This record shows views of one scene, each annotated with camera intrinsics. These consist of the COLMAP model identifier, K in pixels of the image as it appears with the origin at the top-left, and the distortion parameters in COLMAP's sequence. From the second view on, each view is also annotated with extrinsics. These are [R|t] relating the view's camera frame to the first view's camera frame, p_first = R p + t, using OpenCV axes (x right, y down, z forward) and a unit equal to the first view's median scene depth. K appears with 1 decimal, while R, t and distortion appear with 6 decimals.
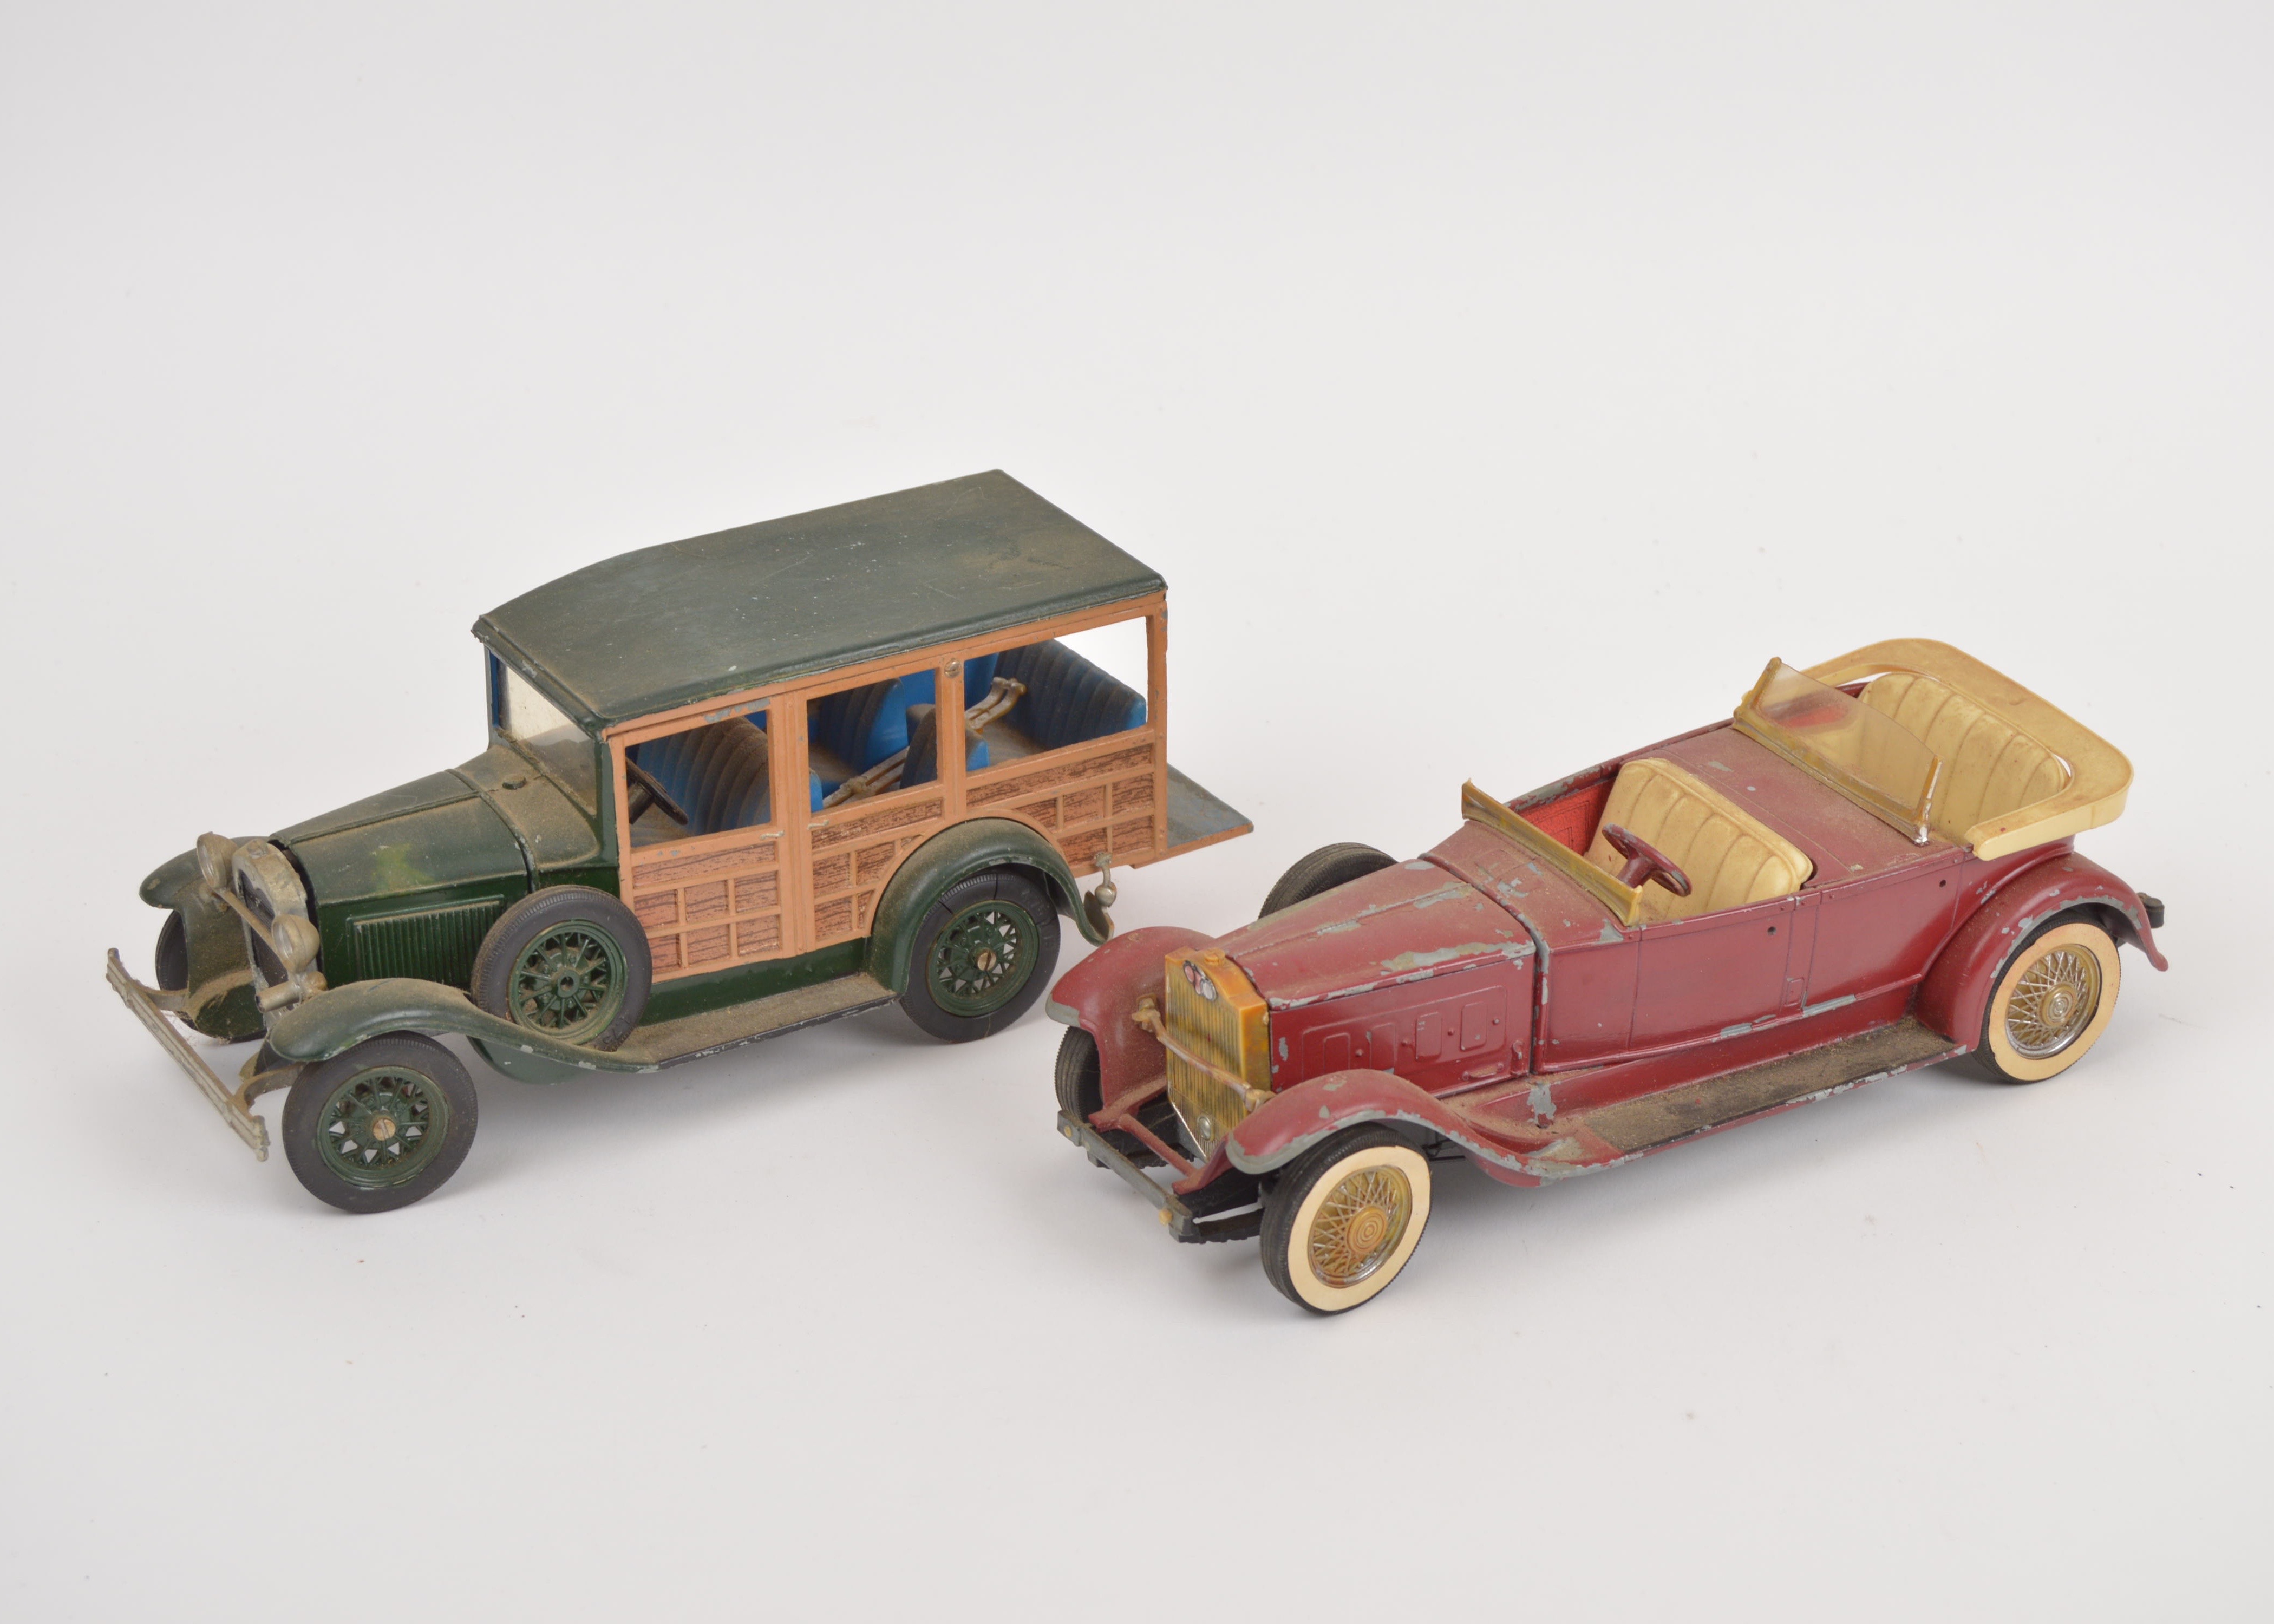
lens RADIAL K [[4645.7, 0, 1140.7], [0, 4645.7, 802.6], [0, 0, 1]] dist [-0.025003, 0.000000]
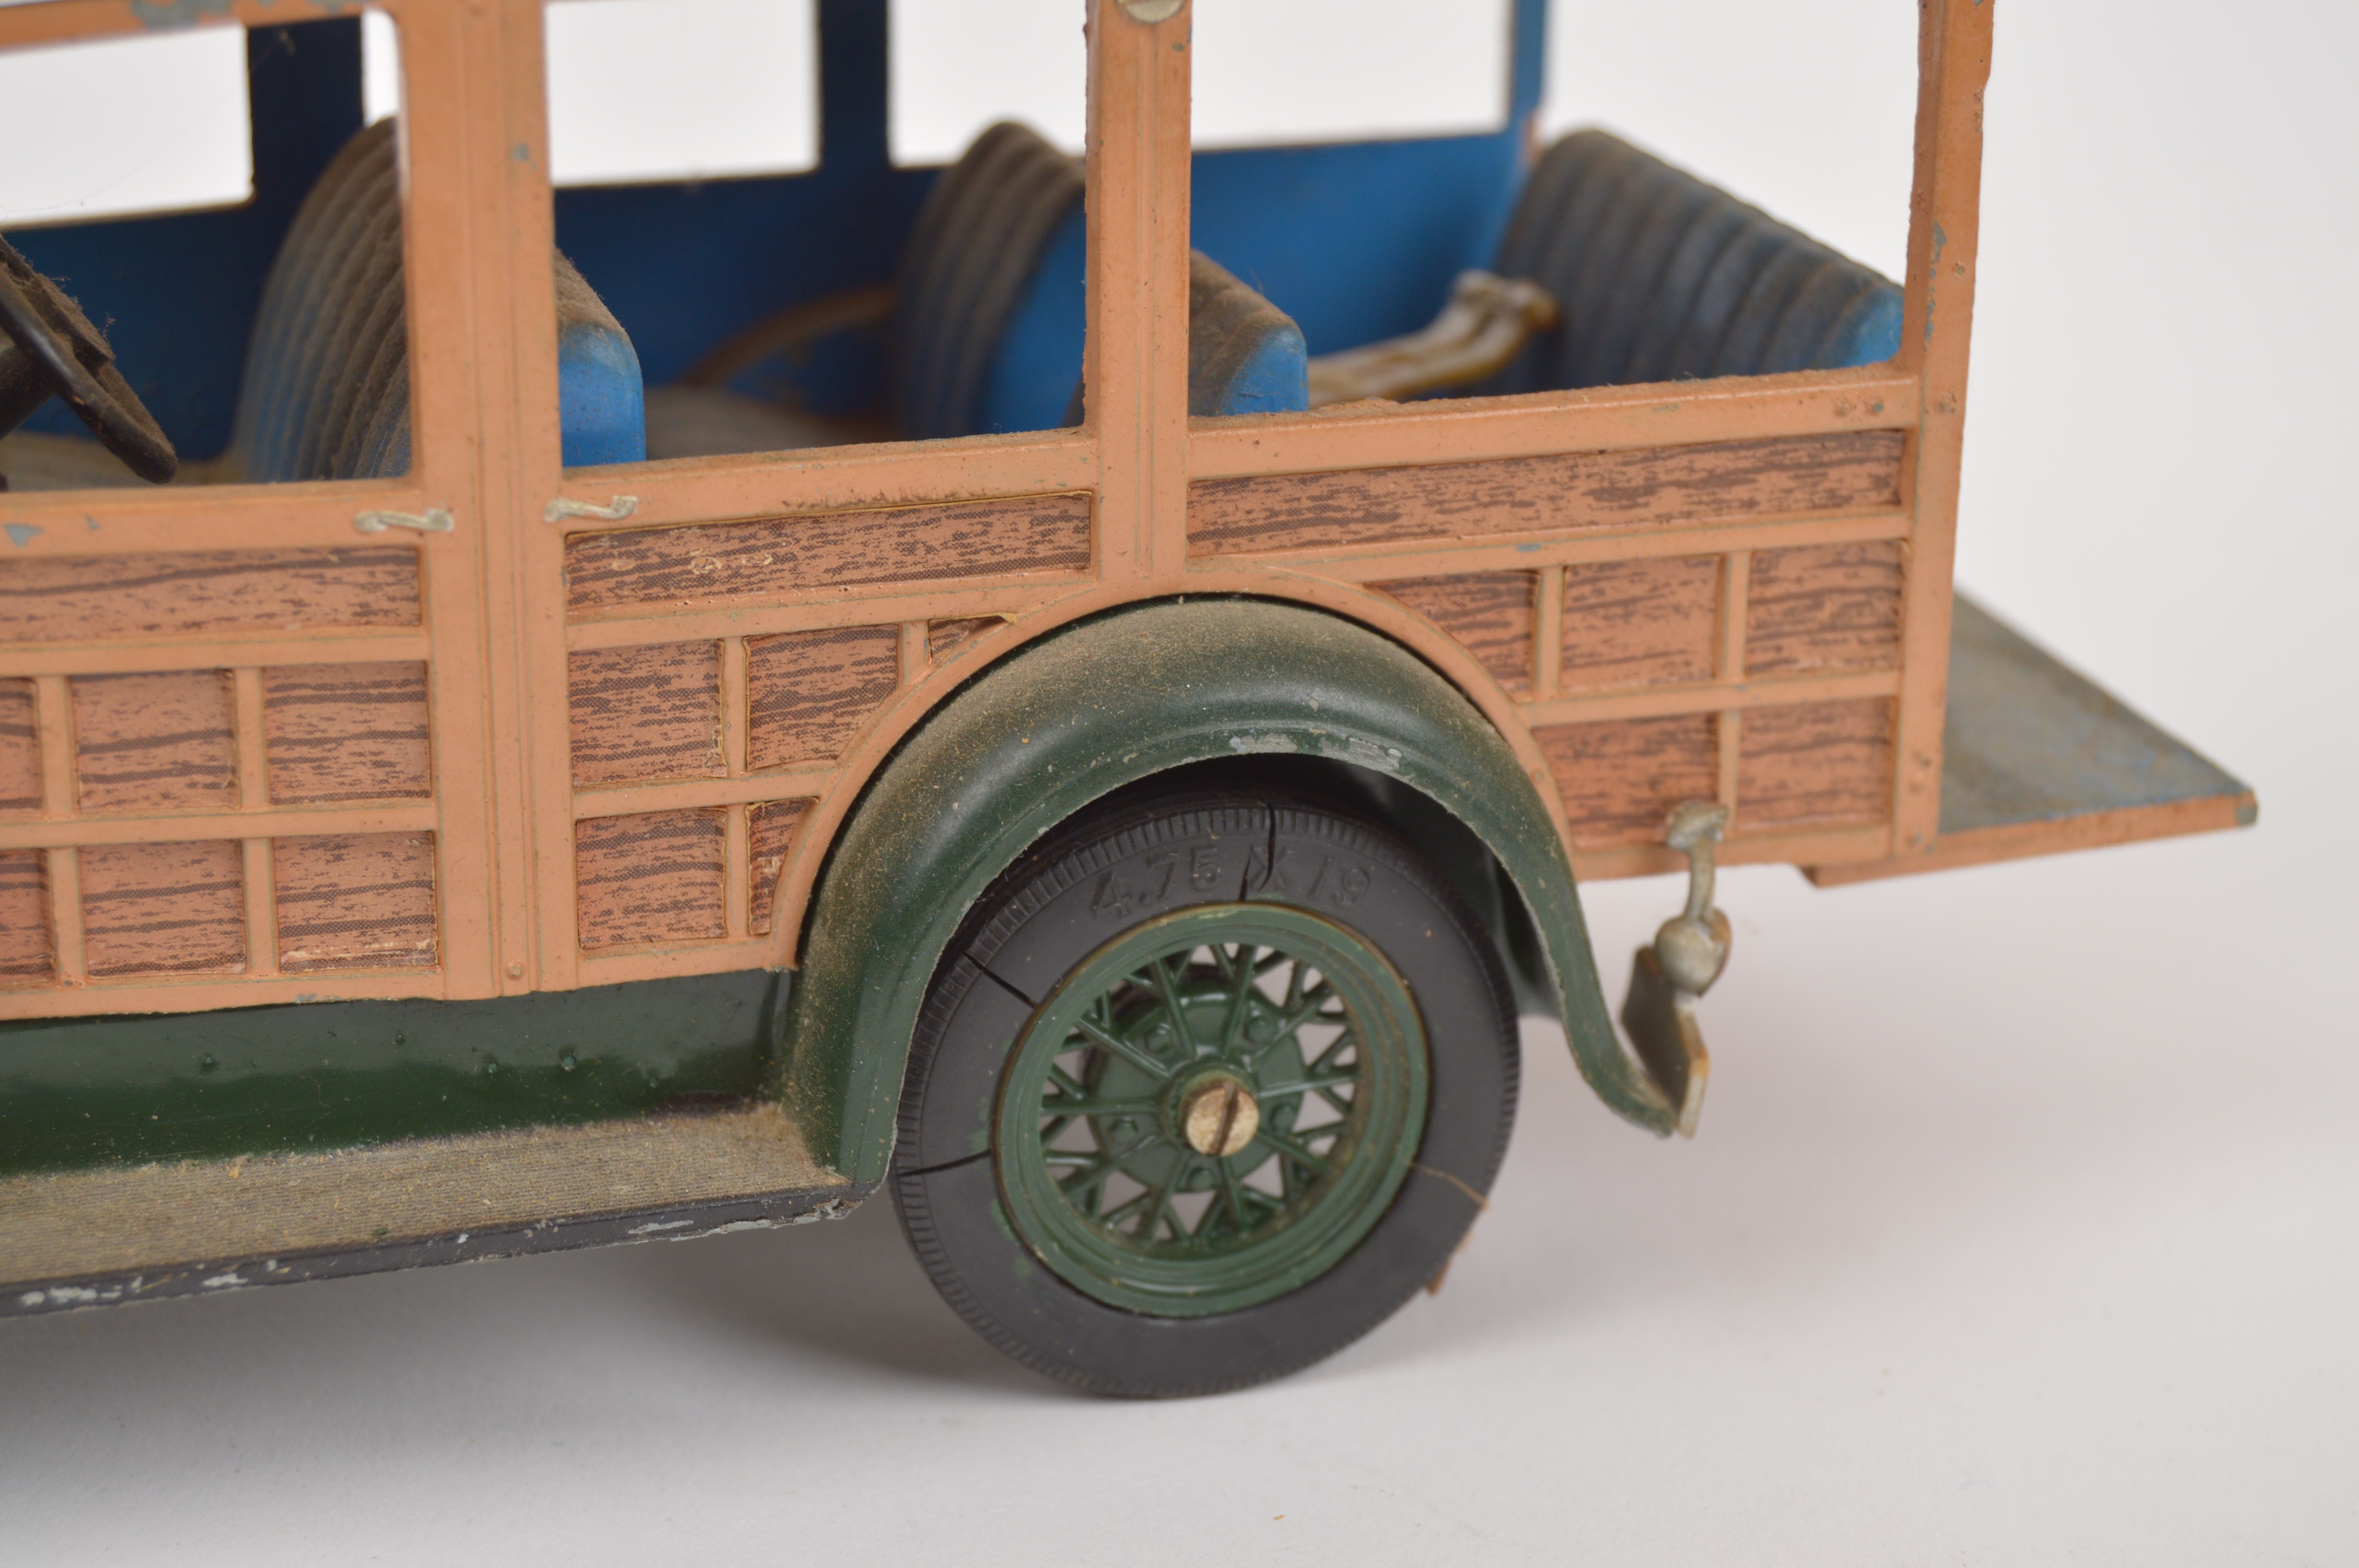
lens RADIAL K [[5242.2, 0, 1171.2], [0, 5242.2, 785.6], [0, 0, 1]] dist [-0.014041, 0.000000]
pose [[0.971358, 0.098944, -0.216040, 0.030731], [-0.119992, 0.988994, -0.086558, 0.042741], [0.205098, 0.110002, 0.972540, 0.706341]]
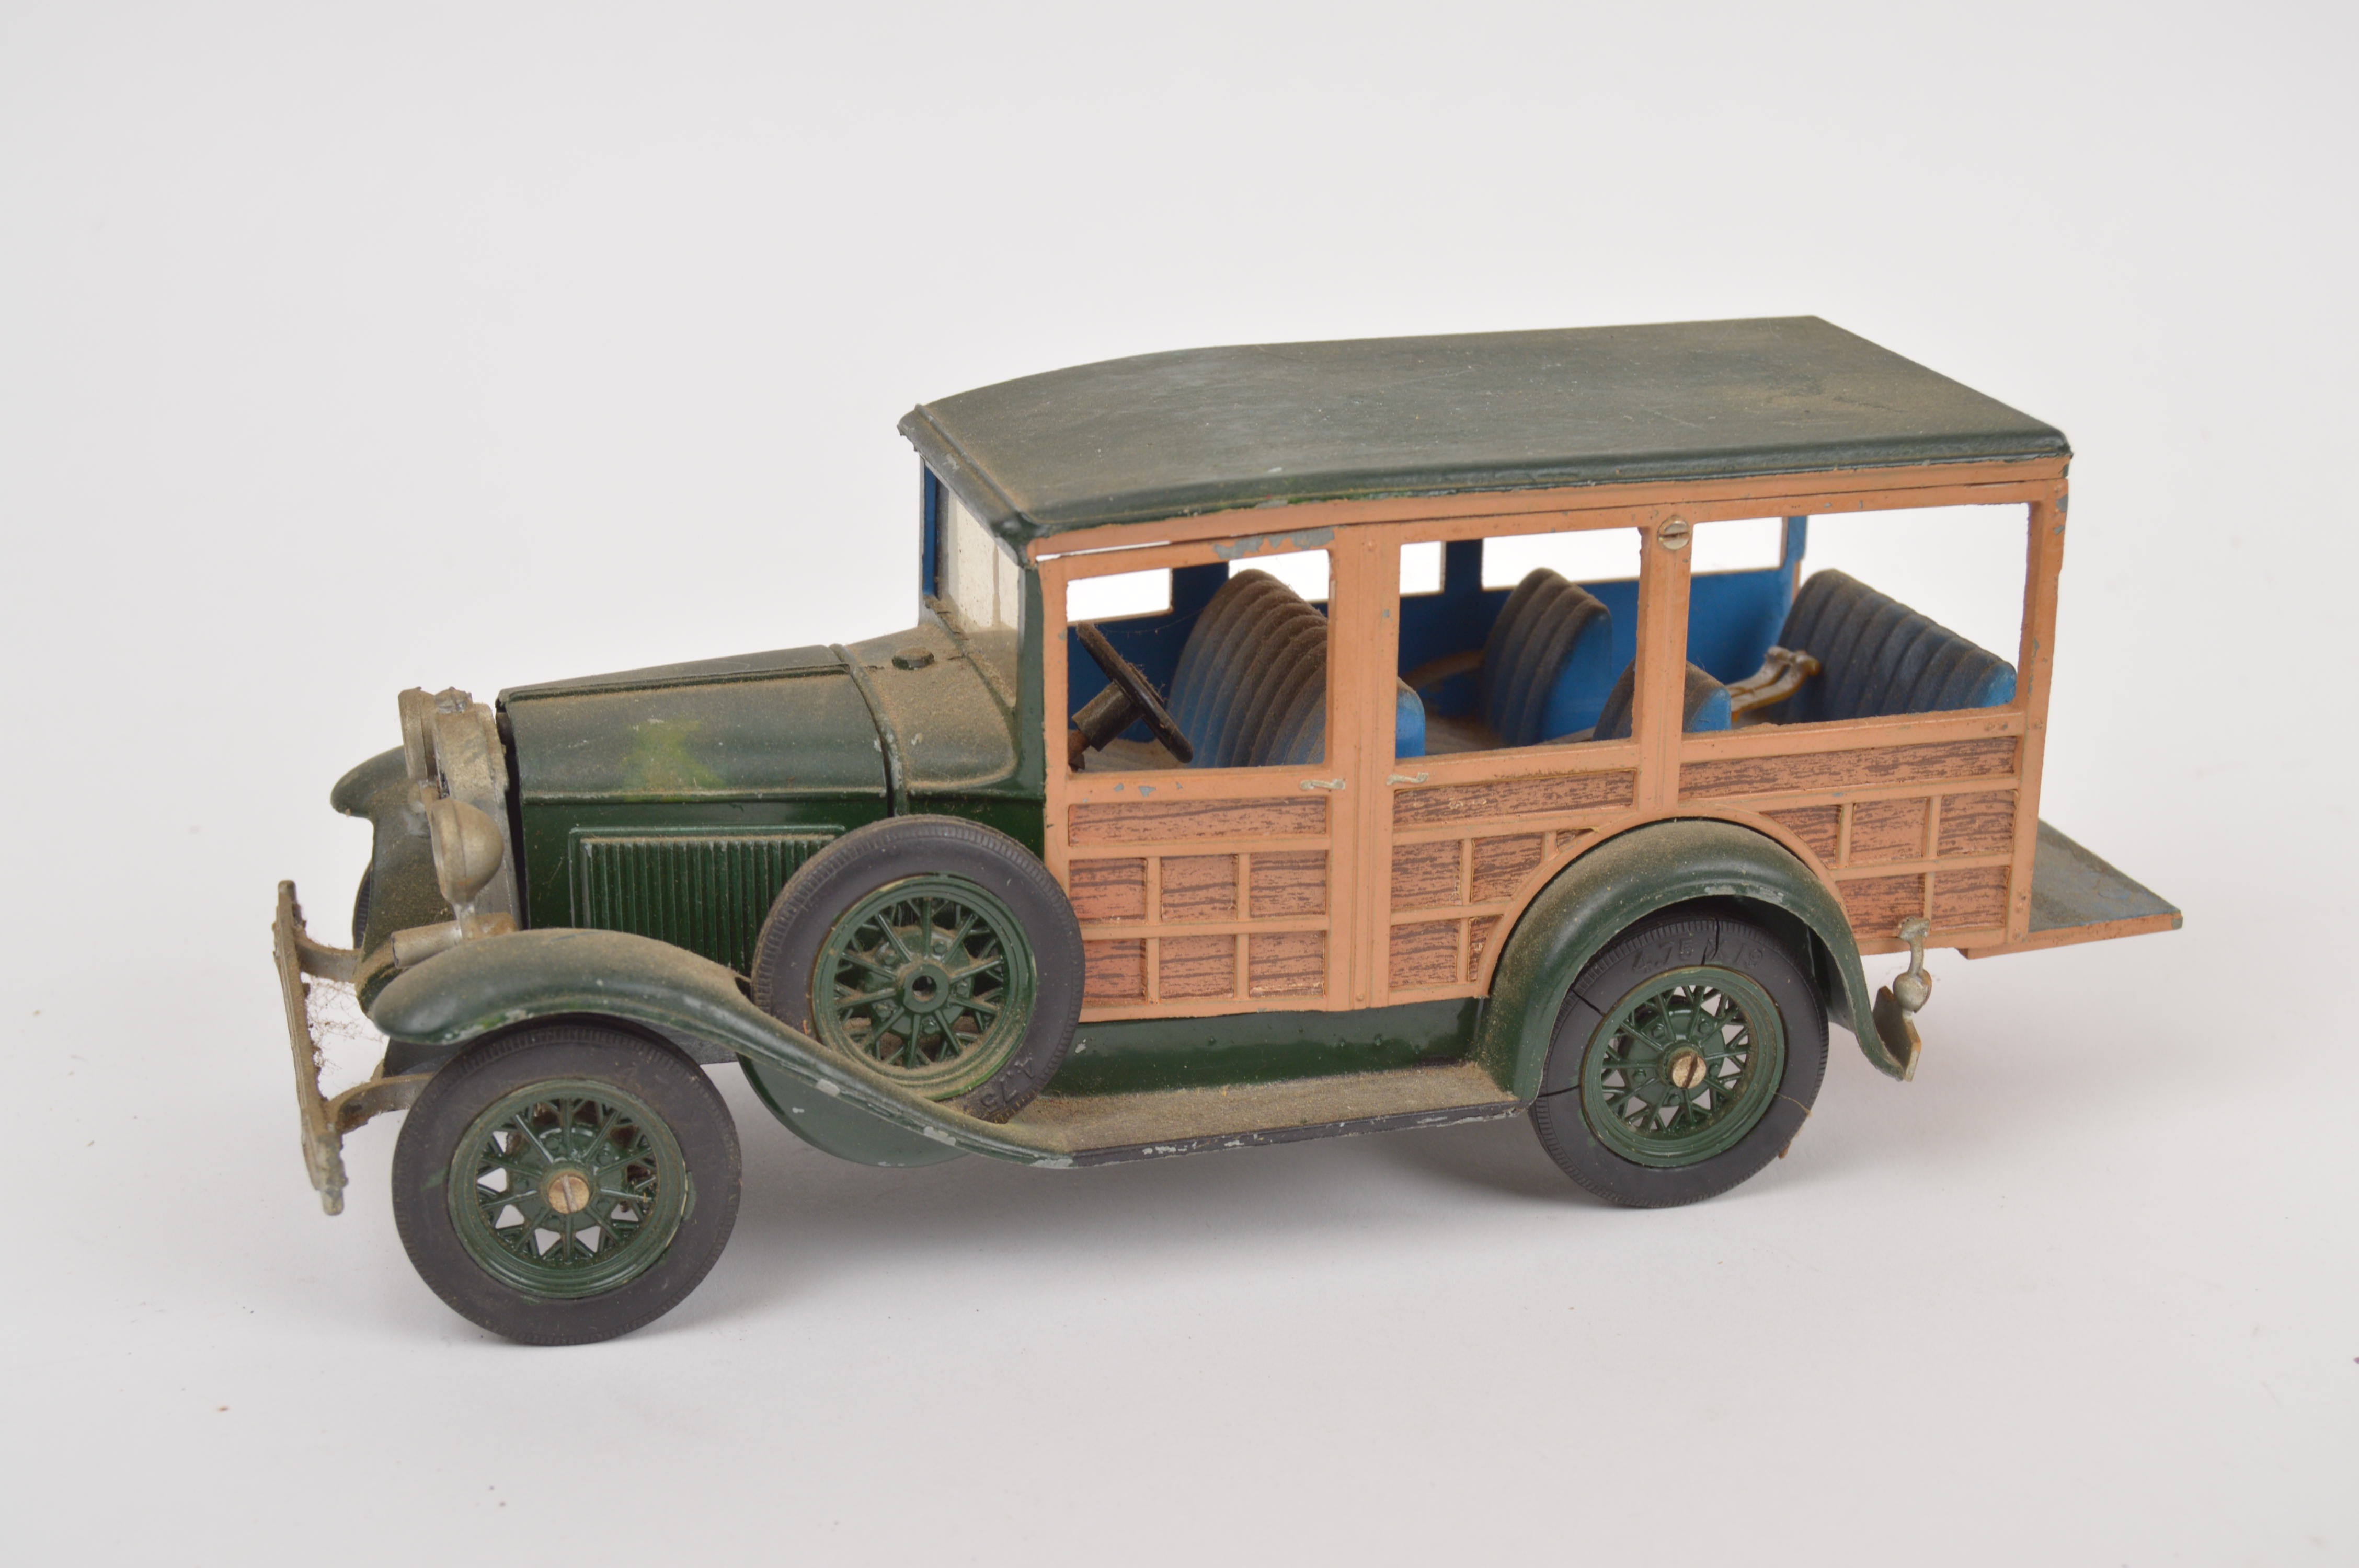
lens RADIAL K [[3715.3, 0, 1173.3], [0, 3715.3, 790.3], [0, 0, 1]] dist [-0.046084, 0.000000]
pose [[0.966185, 0.097165, -0.238842, 0.012004], [-0.125293, 0.986492, -0.105525, 0.057586], [0.225363, 0.131882, 0.965308, 0.548165]]
